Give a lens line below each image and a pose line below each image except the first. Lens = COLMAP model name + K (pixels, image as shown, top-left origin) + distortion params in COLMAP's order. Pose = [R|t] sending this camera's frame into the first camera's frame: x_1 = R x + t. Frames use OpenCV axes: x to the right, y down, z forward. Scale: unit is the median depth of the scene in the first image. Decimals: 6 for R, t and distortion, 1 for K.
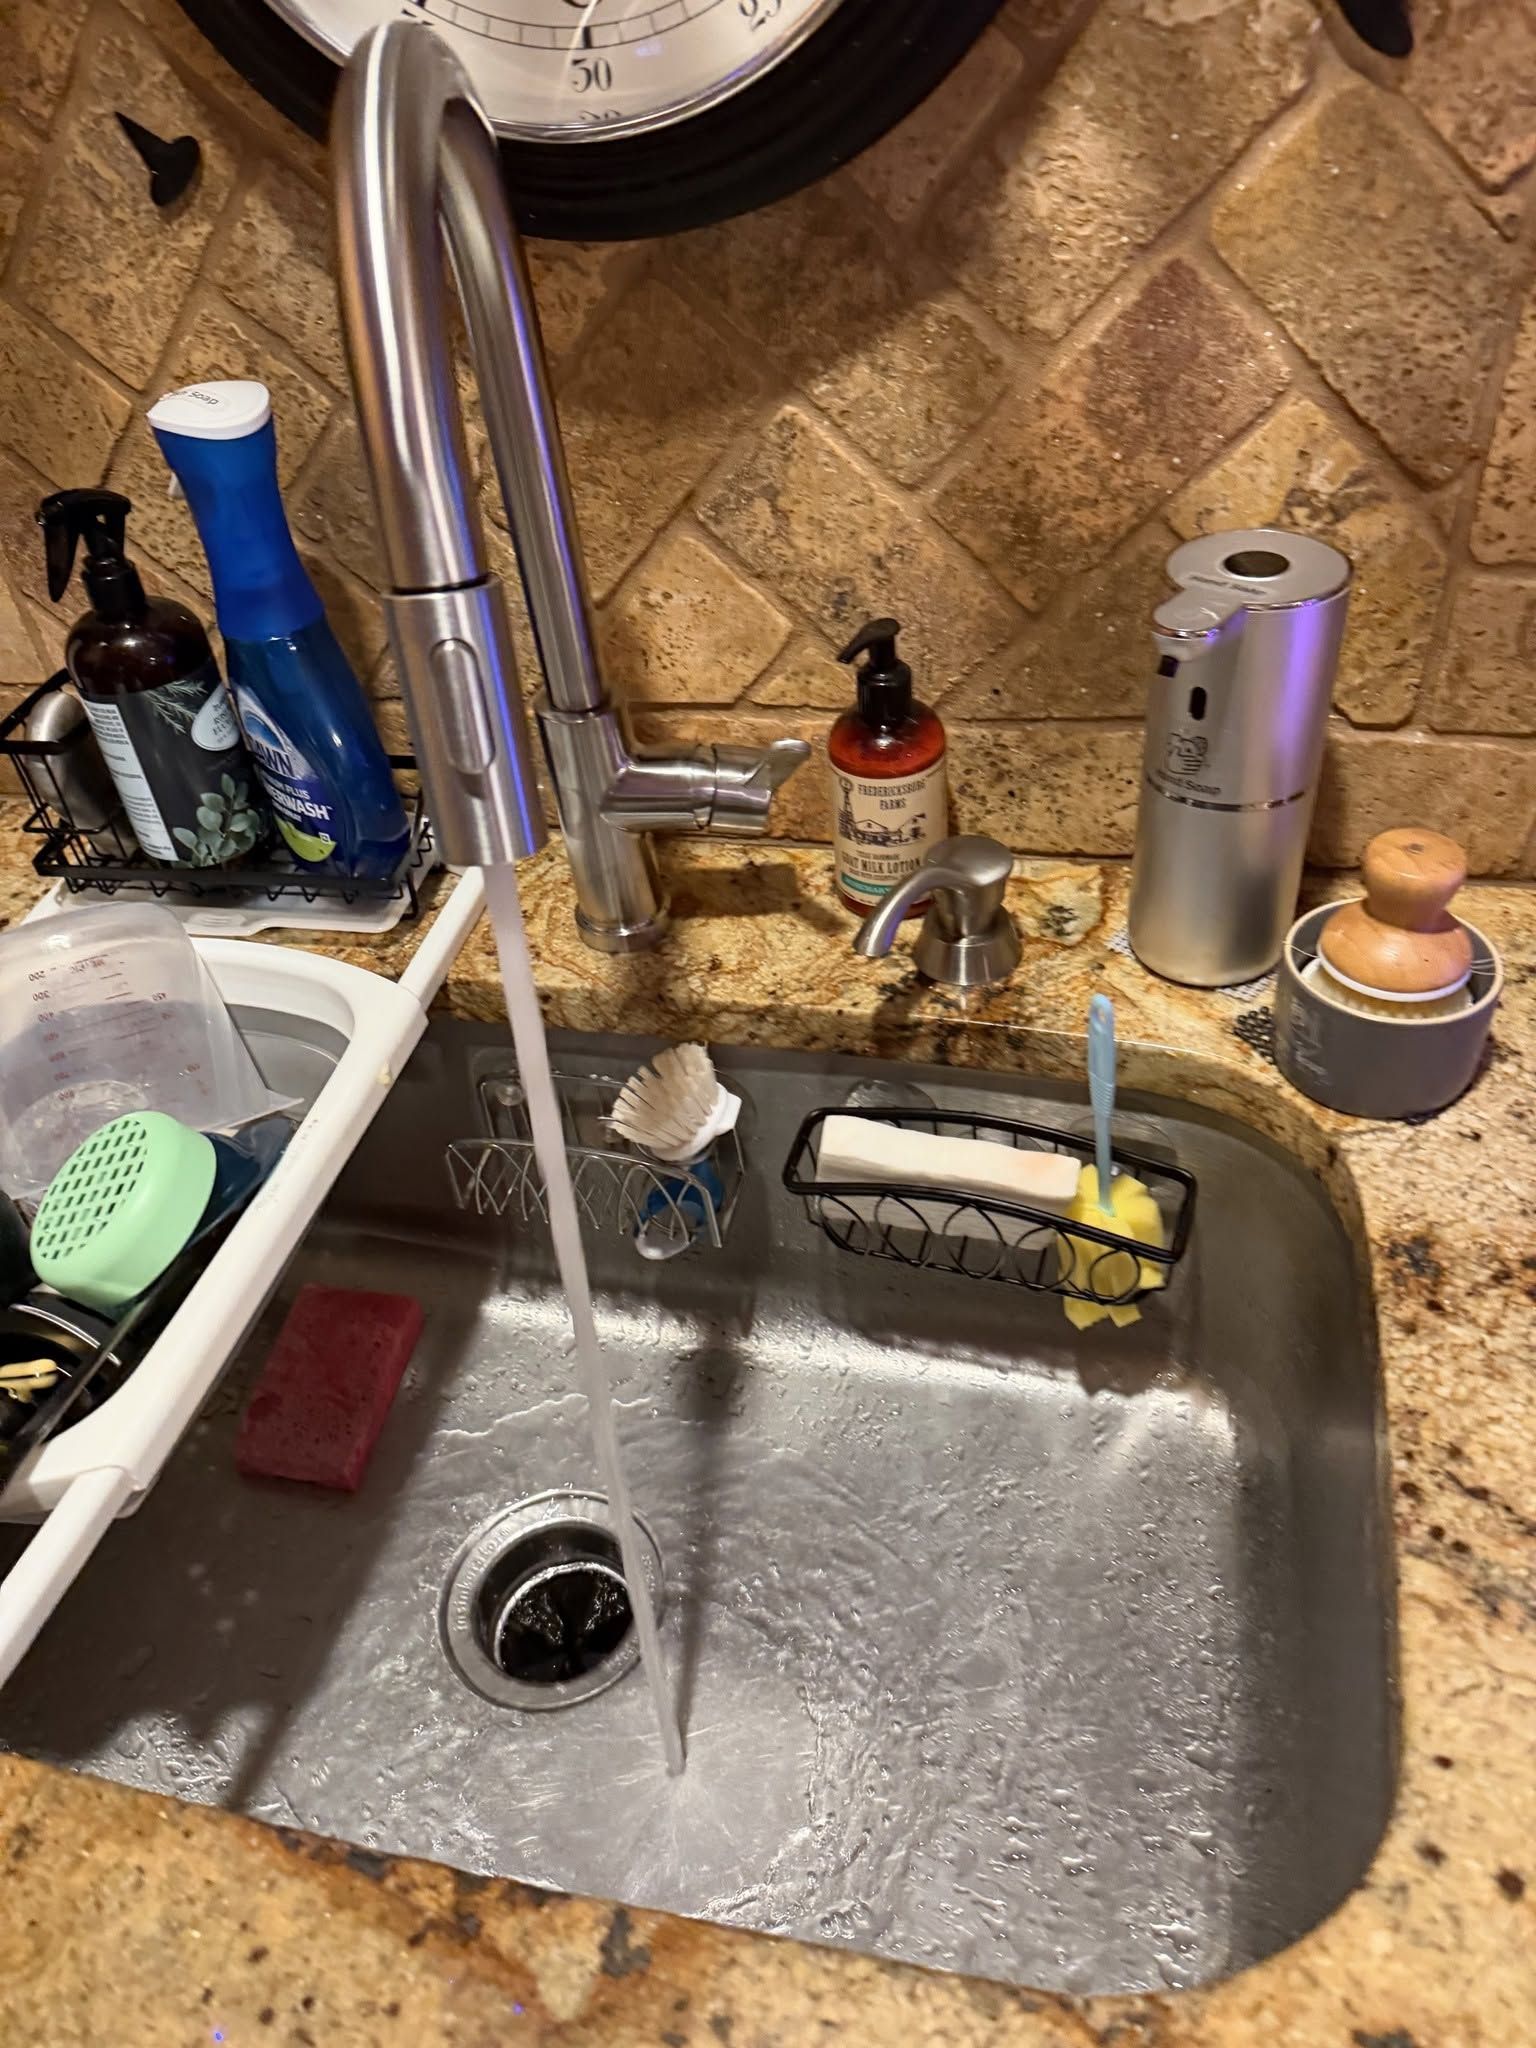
lens RADIAL K [[1464.4, 0, 673.8], [0, 1464.4, 1018.9], [0, 0, 1]] dist [0.048269, -0.067005]
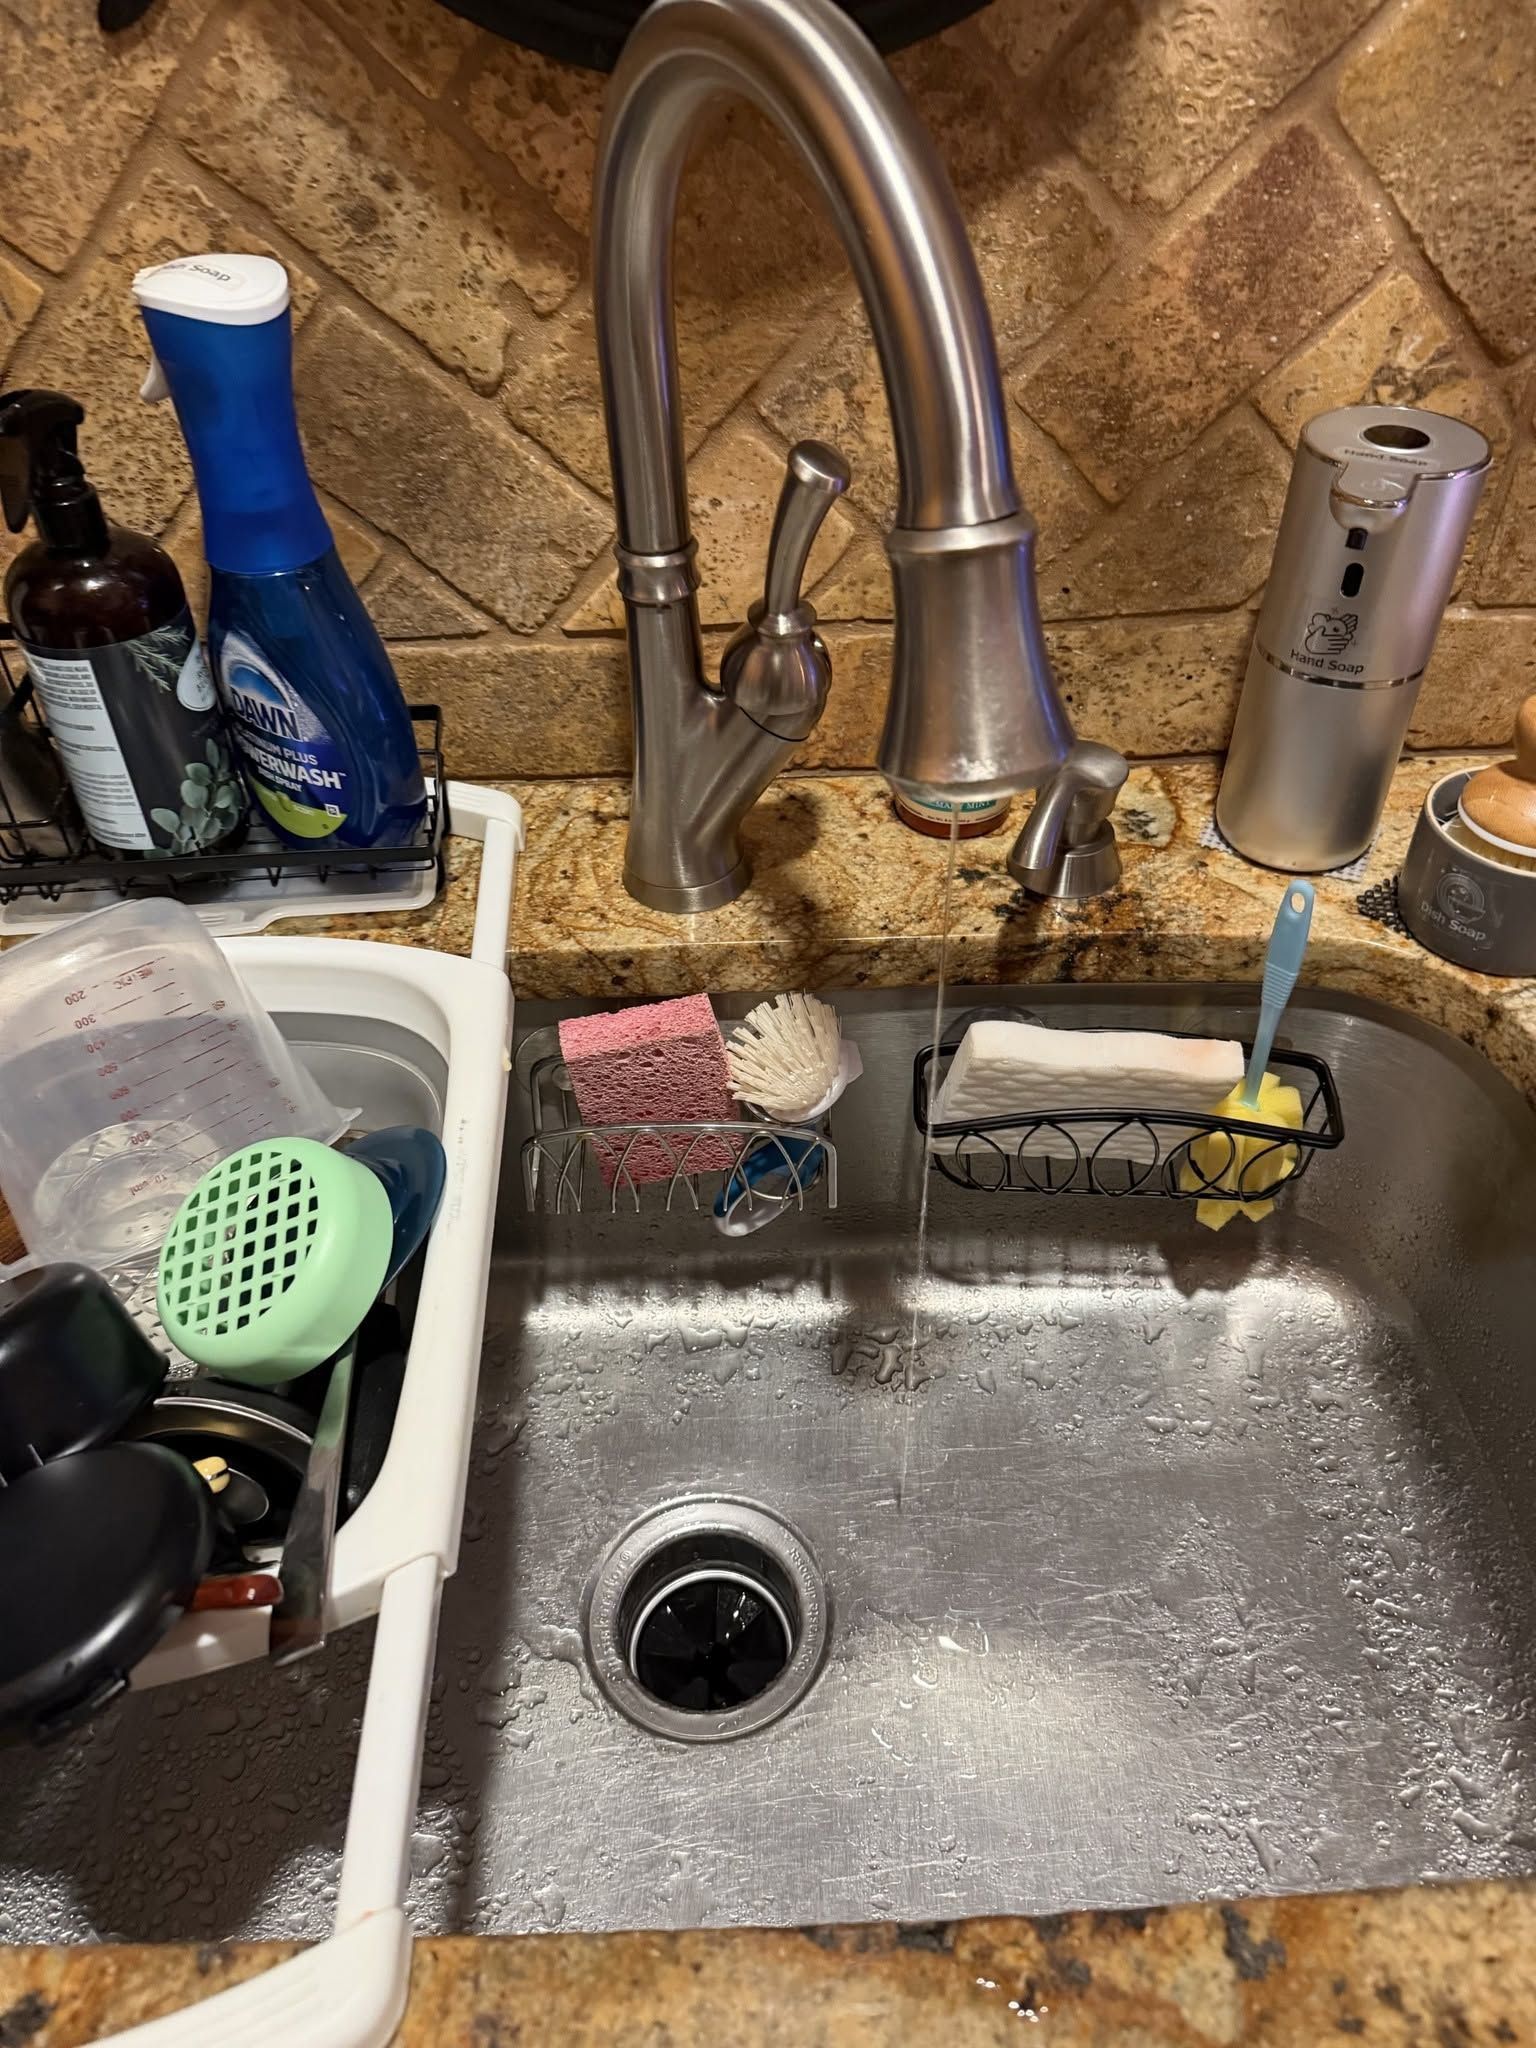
lens RADIAL K [[1505.8, 0, 768.0], [0, 1505.8, 1024.0], [0, 0, 1]] dist [0.001138, -0.004736]
pose [[0.957256, -0.124281, 0.261181, -0.276170], [0.117870, 0.992218, 0.040131, -0.004254], [-0.264136, -0.007630, 0.964455, 0.106029]]
